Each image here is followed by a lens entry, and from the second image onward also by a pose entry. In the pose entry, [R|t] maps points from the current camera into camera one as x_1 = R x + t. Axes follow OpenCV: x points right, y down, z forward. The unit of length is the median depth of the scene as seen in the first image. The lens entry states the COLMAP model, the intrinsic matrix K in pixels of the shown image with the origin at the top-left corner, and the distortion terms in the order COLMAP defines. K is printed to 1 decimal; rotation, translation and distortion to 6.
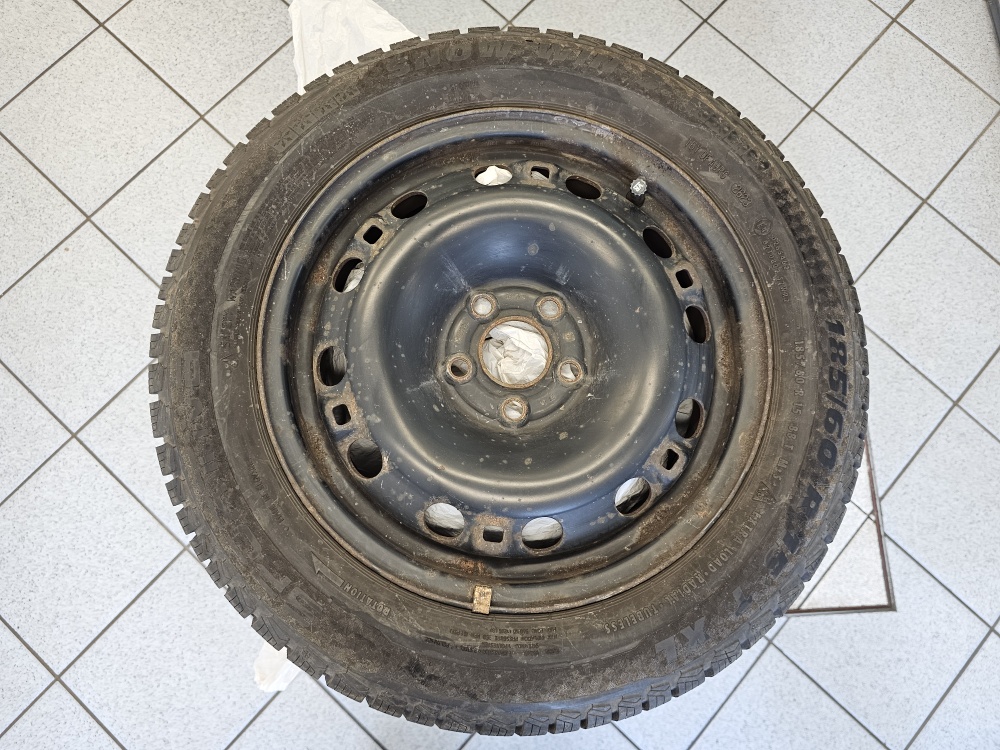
lens RADIAL K [[680.5, 0, 495.4], [0, 680.5, 361.4], [0, 0, 1]] dist [0.052508, -0.054189]
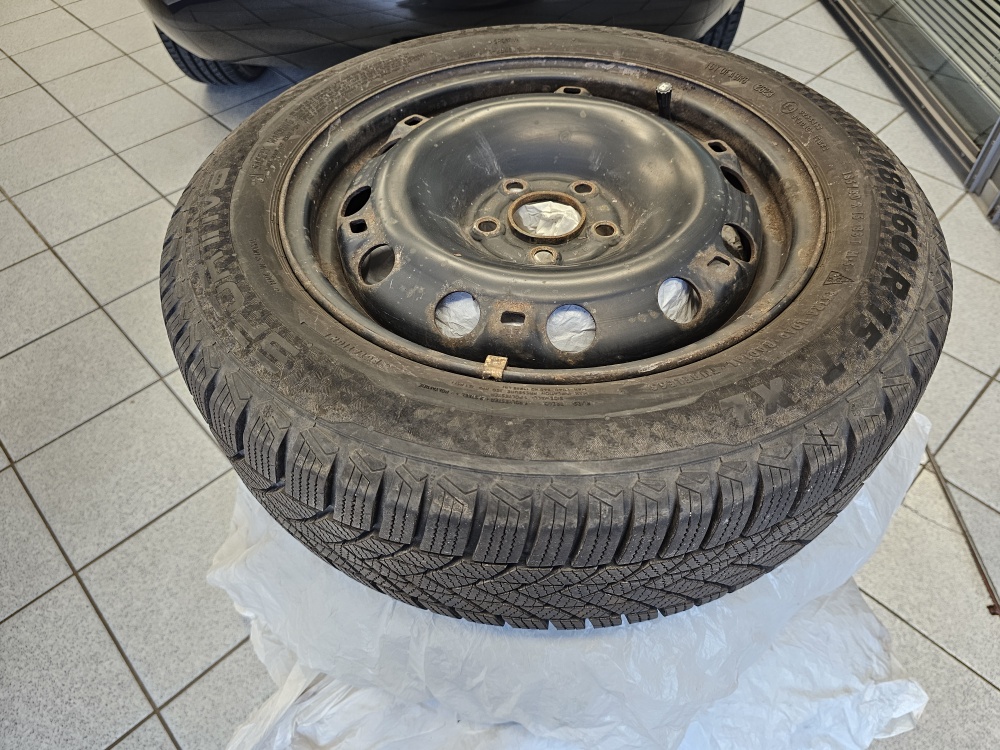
lens RADIAL K [[680.5, 0, 506.6], [0, 680.5, 366.1], [0, 0, 1]] dist [0.052508, -0.054189]
pose [[0.996706, 0.003958, -0.081004, 0.051960], [-0.043773, 0.867090, -0.496225, 0.651198], [0.068274, 0.498136, 0.864407, 0.269426]]
